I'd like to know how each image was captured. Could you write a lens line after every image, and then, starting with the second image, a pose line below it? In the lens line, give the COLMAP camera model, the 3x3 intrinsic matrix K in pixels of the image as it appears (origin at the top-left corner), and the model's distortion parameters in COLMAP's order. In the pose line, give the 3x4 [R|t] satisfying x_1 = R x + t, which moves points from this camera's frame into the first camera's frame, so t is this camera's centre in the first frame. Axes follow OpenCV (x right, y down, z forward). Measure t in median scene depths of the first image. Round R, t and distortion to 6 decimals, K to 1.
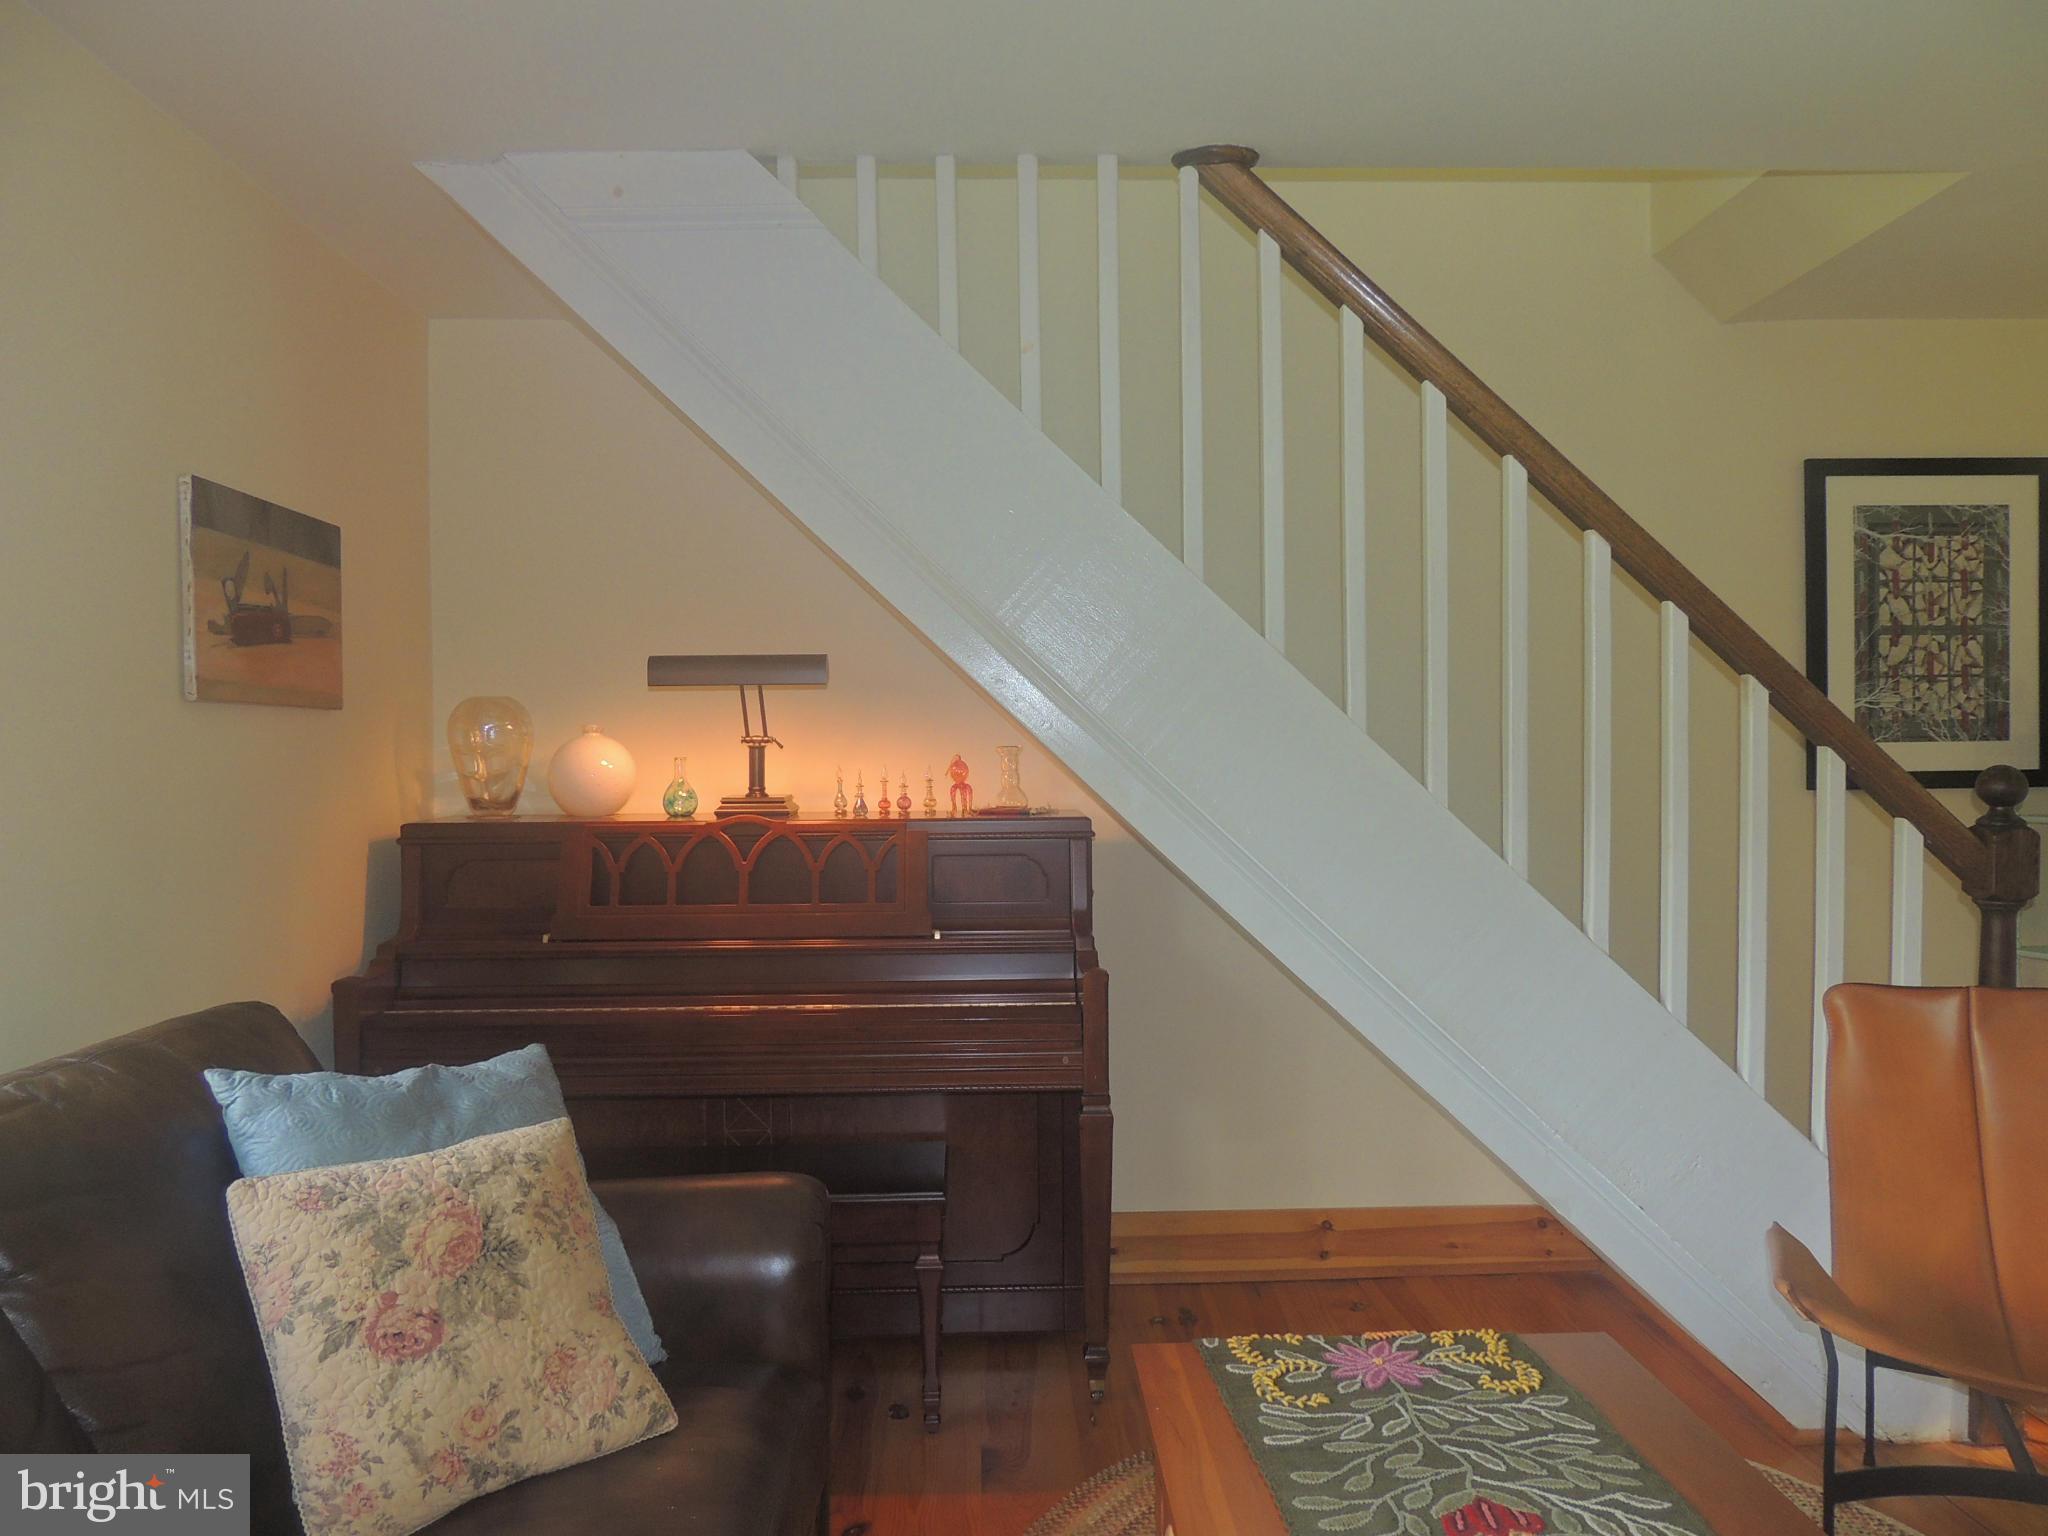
lens RADIAL K [[1450.3, 0, 1024.0], [0, 1450.3, 768.0], [0, 0, 1]] dist [-0.020085, -0.002641]
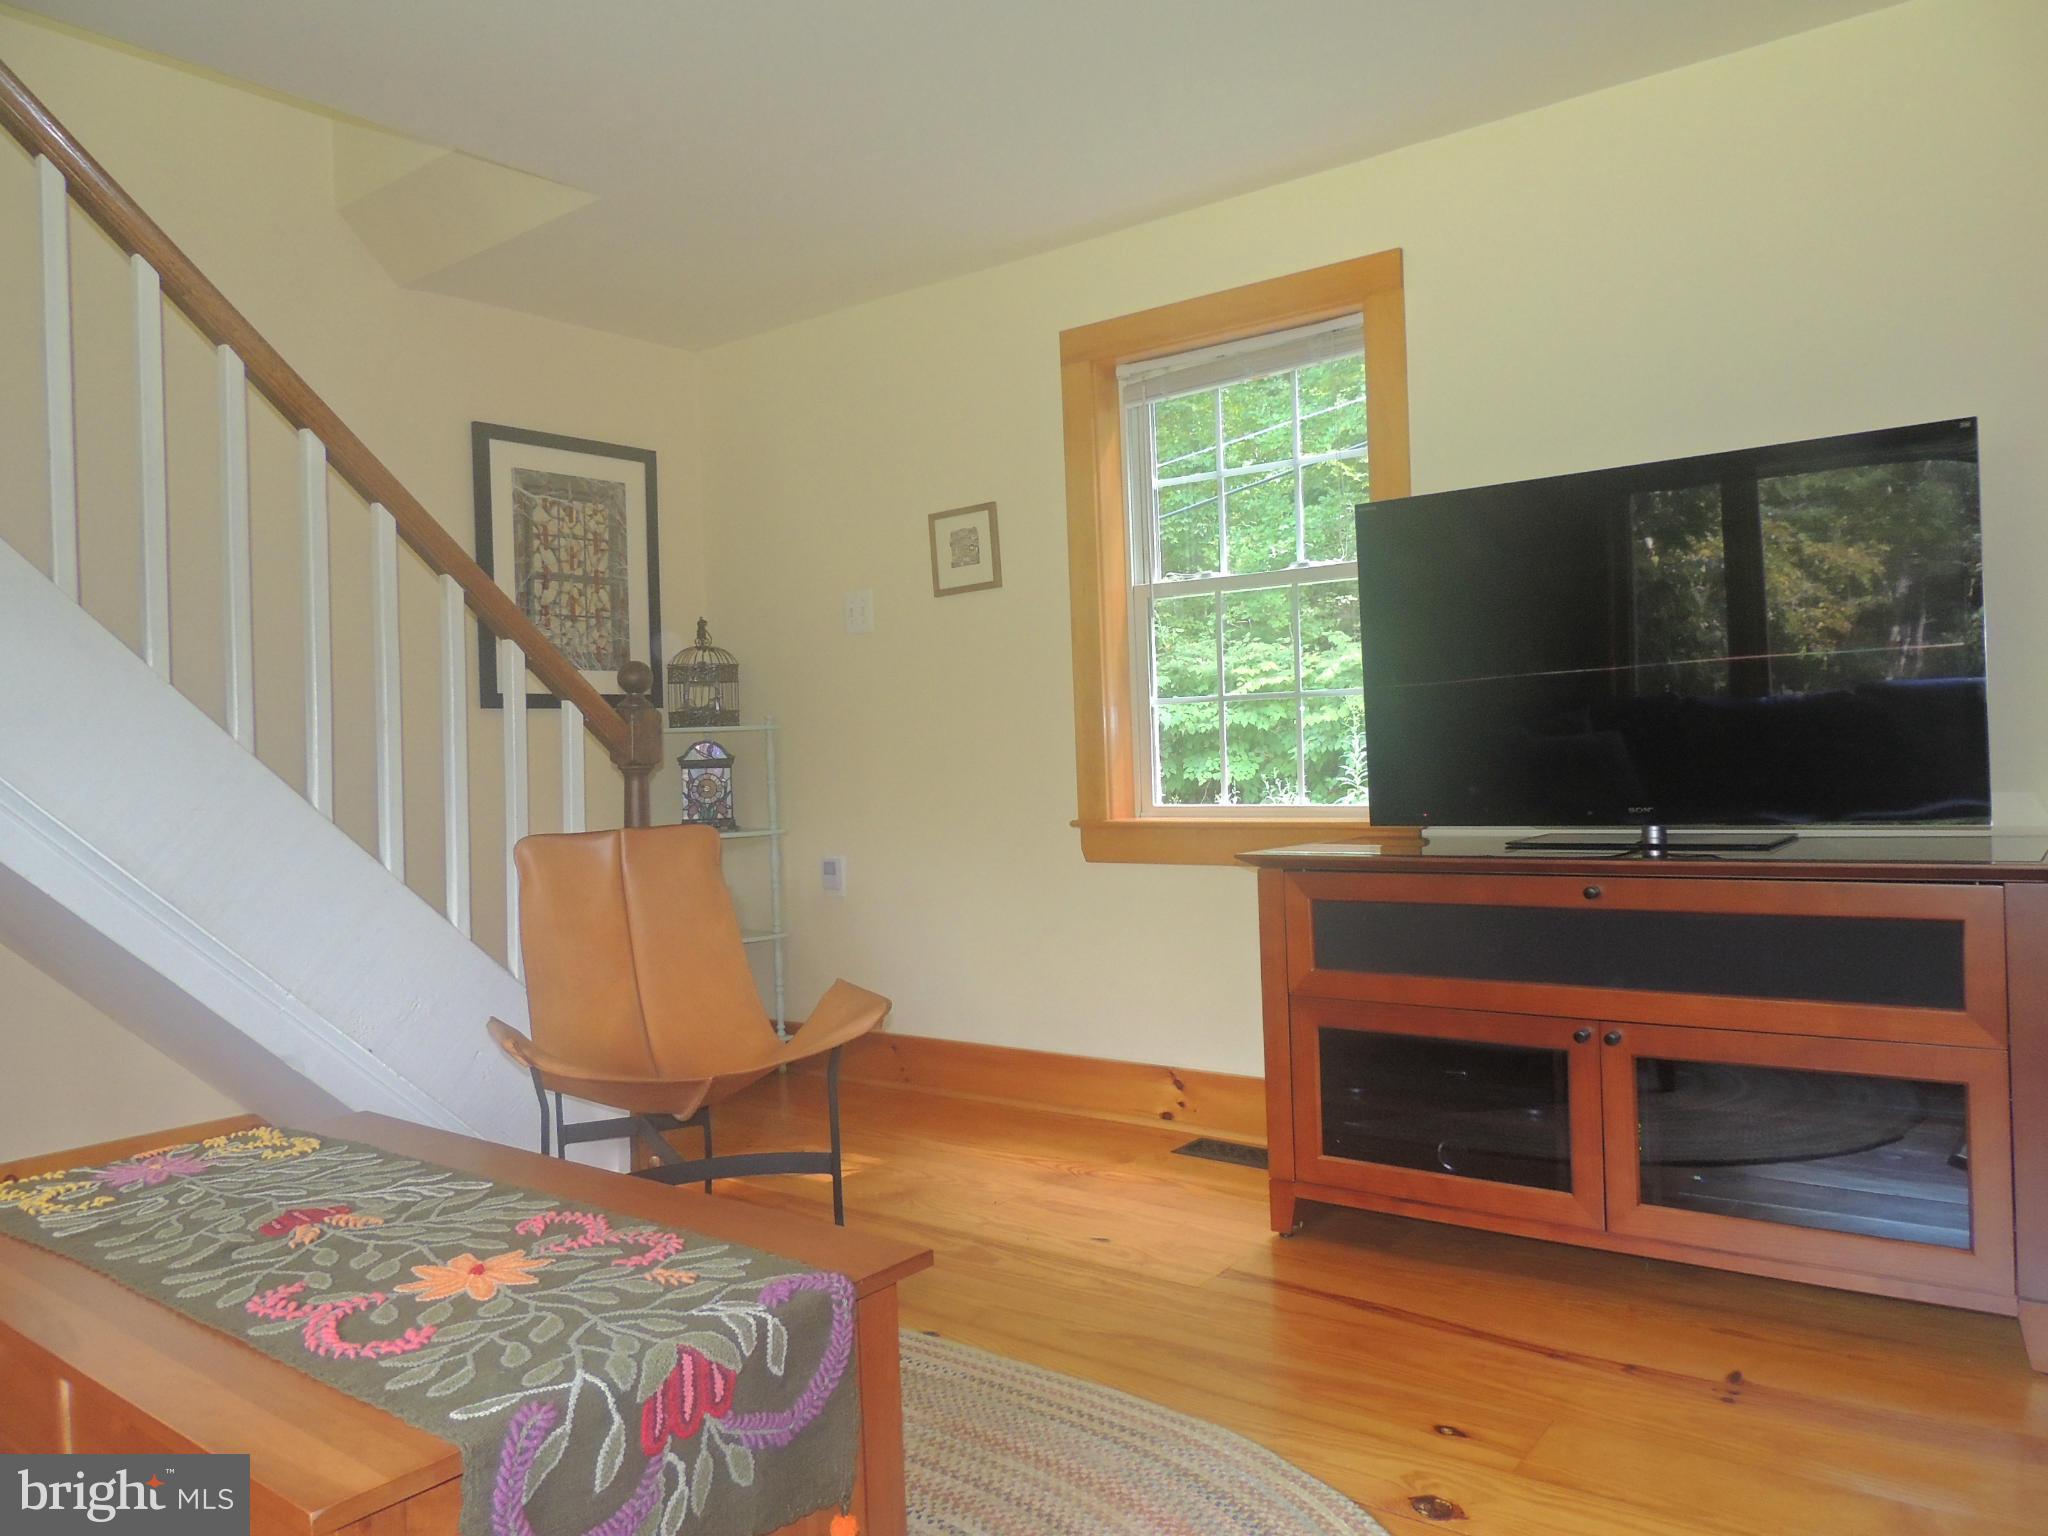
lens RADIAL K [[1450.3, 0, 1024.0], [0, 1450.3, 768.0], [0, 0, 1]] dist [-0.020085, -0.002641]
pose [[0.634949, -0.020637, 0.772279, -0.104076], [0.030274, 0.999540, 0.001820, 0.102182], [-0.771961, 0.022224, 0.635281, -0.095404]]
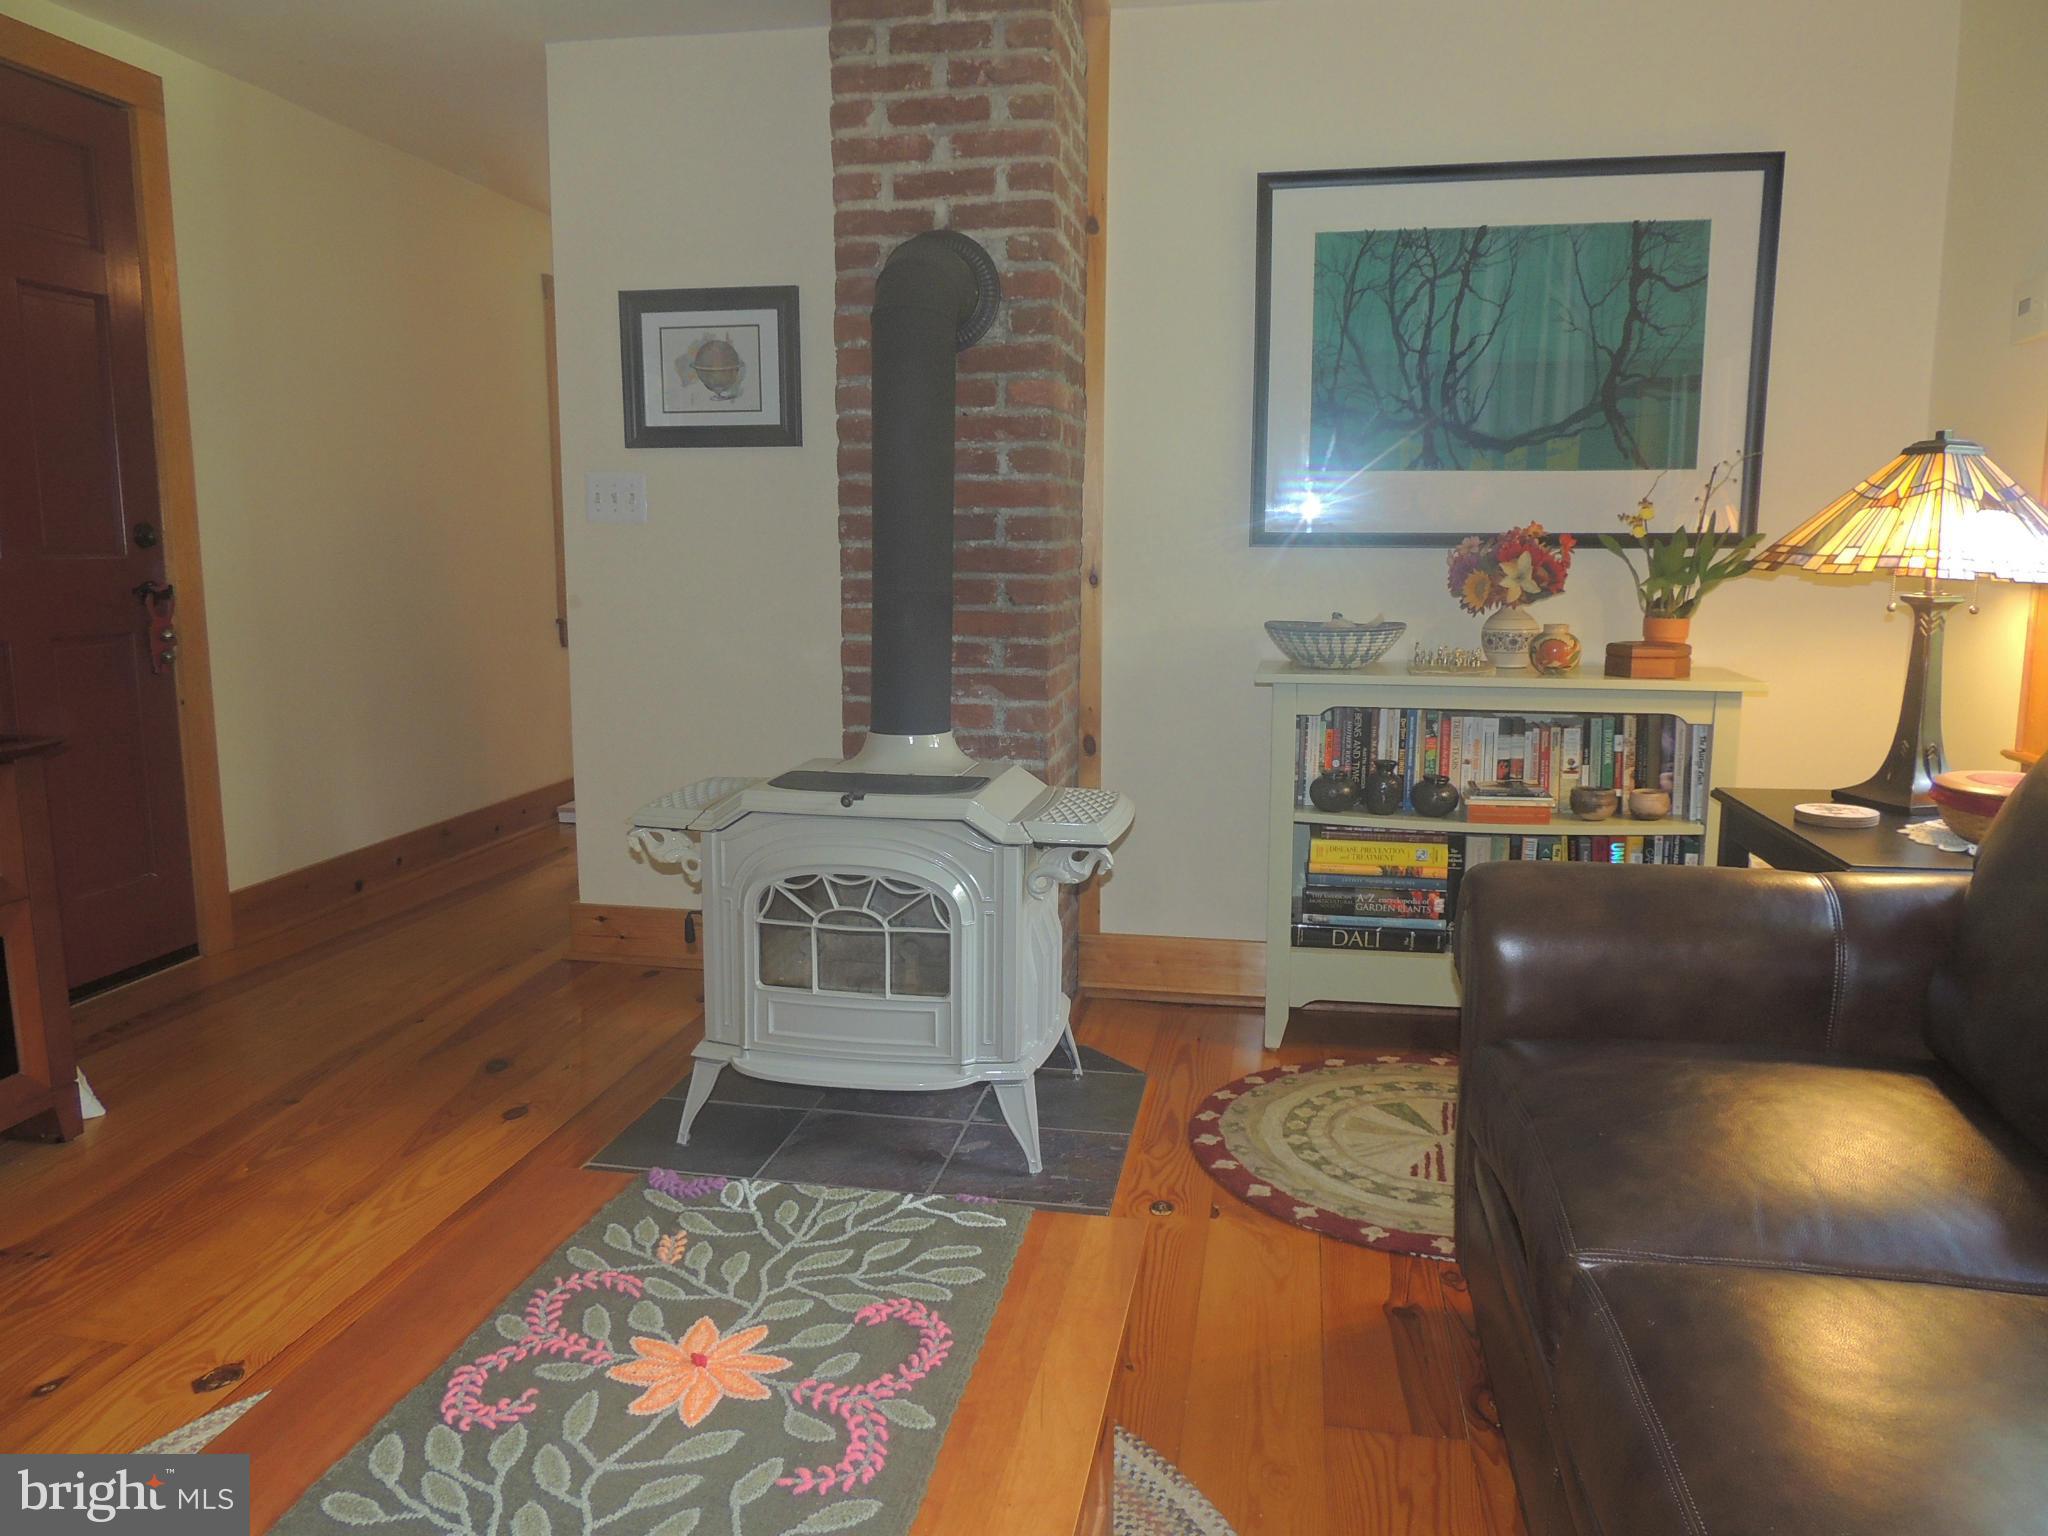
lens RADIAL K [[1450.3, 0, 1024.0], [0, 1450.3, 768.0], [0, 0, 1]] dist [-0.020085, -0.002641]
pose [[-0.976521, -0.025641, 0.213890, 0.000283], [0.008597, 0.987461, 0.157627, 0.042382], [-0.215250, 0.155764, -0.964057, 0.803969]]
